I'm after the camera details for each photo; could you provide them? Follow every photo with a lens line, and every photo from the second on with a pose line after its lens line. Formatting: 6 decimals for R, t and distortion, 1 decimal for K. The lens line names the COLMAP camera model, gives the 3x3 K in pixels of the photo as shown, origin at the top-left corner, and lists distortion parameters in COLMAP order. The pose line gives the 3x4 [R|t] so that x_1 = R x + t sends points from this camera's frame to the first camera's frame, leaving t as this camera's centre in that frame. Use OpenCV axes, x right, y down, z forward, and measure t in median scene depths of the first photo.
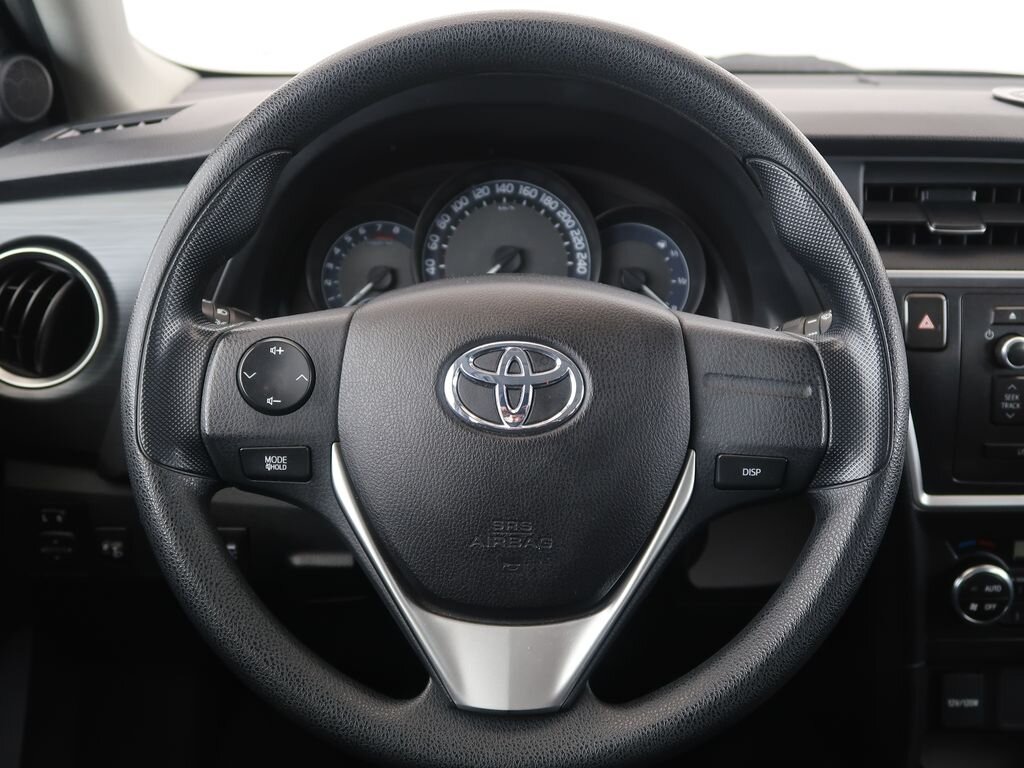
lens RADIAL K [[1267.9, 0, 514.6], [0, 1267.9, 386.9], [0, 0, 1]] dist [0.008693, 0.000000]
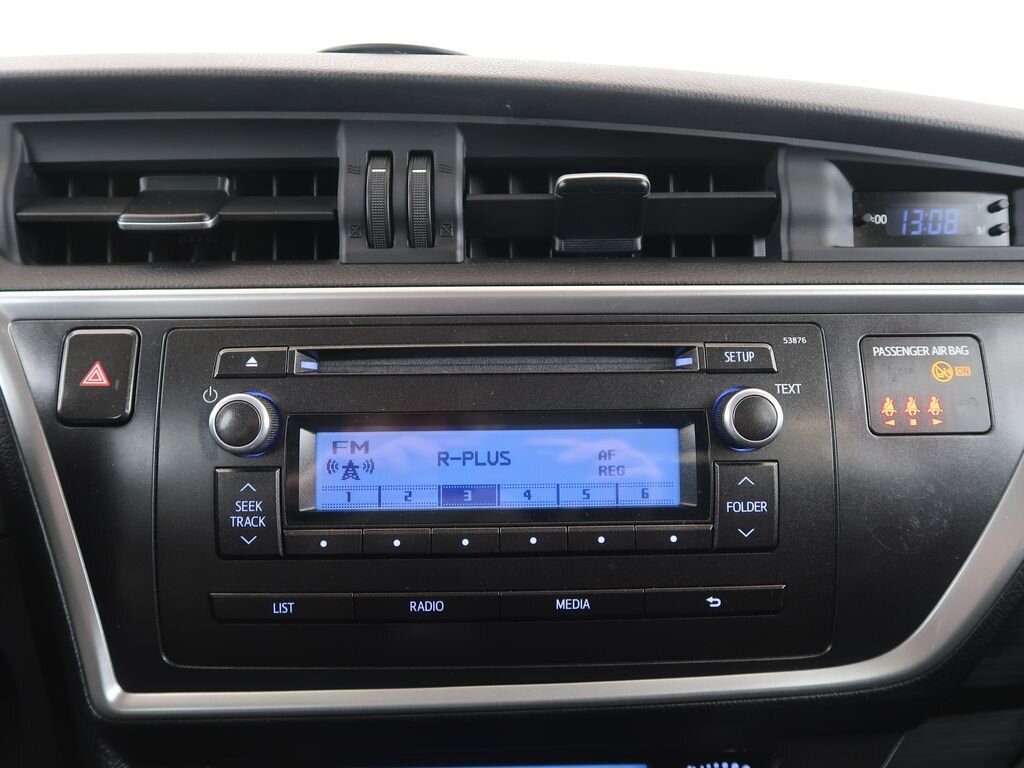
lens RADIAL K [[807.5, 0, 507.1], [0, 807.5, 381.3], [0, 0, 1]] dist [-0.016566, -0.002855]
pose [[0.999447, -0.022956, -0.024046, 0.596276], [0.016884, 0.973586, -0.227693, 0.043012], [0.028637, 0.227162, 0.973436, 0.752272]]
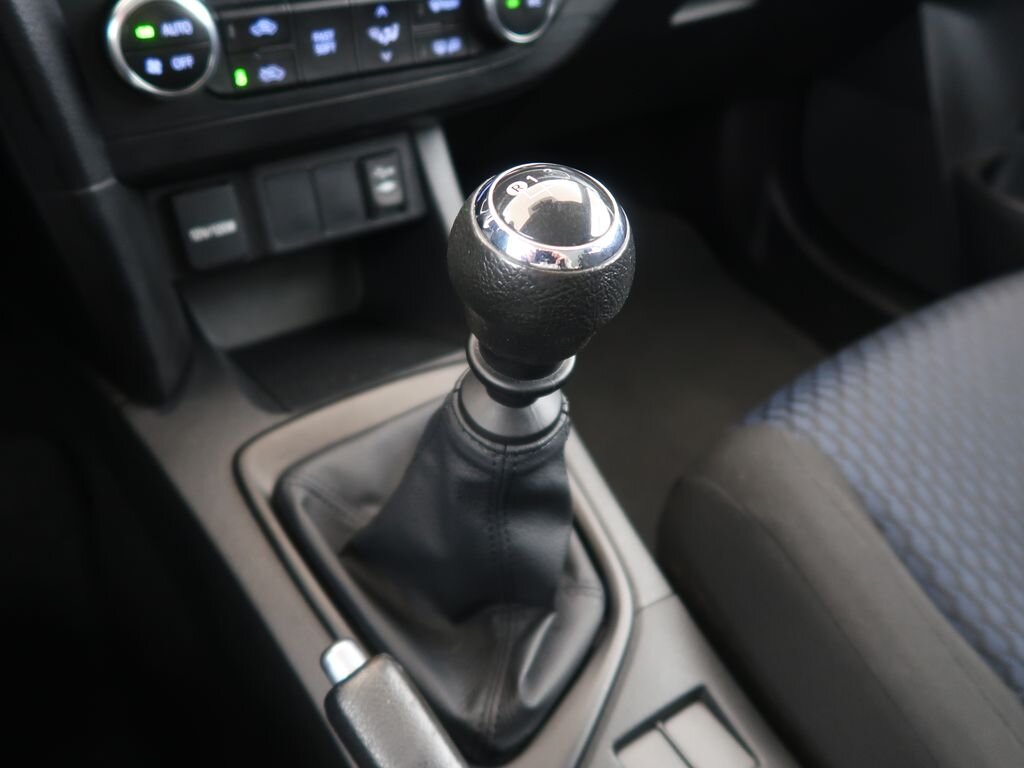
lens RADIAL K [[807.5, 0, 512.5], [0, 807.5, 381.5], [0, 0, 1]] dist [-0.016566, -0.002855]
pose [[0.846439, -0.316439, 0.428262, 0.359132], [0.128718, 0.902009, 0.412082, 0.209953], [-0.516695, -0.293677, 0.804227, 0.687941]]
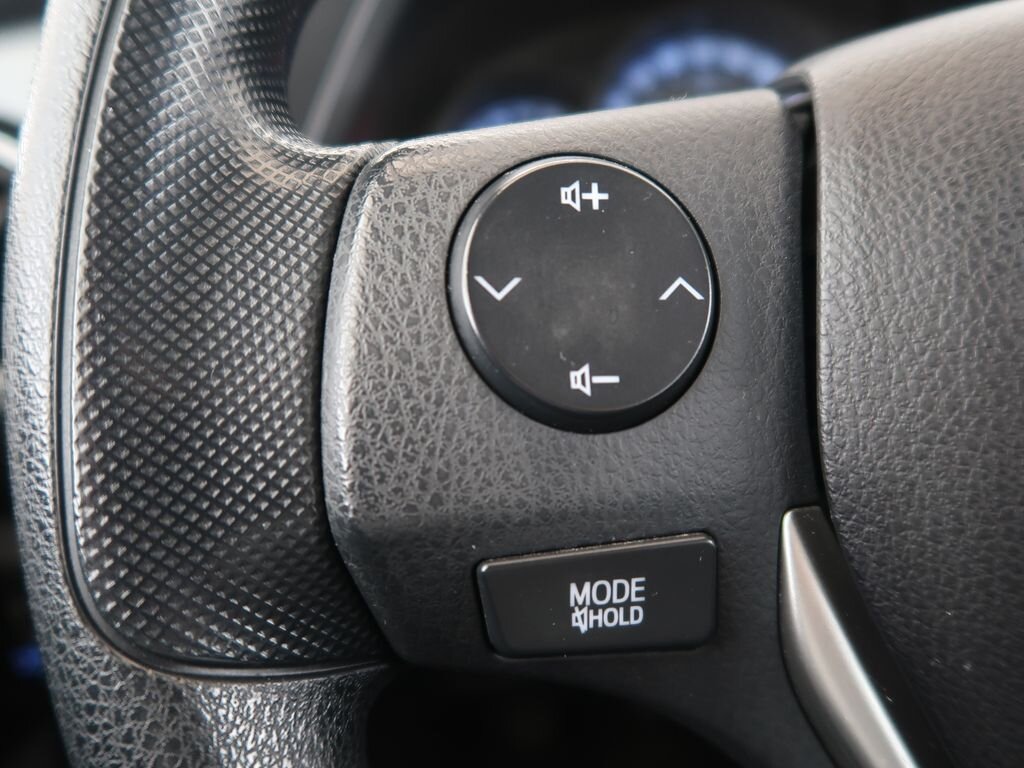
lens RADIAL K [[807.5, 0, 514.1], [0, 807.5, 380.2], [0, 0, 1]] dist [-0.016566, -0.002855]
pose [[0.994569, -0.056288, 0.087547, -0.203247], [0.053676, 0.998048, 0.031910, 0.004432], [-0.089172, -0.027038, 0.995649, 0.762387]]
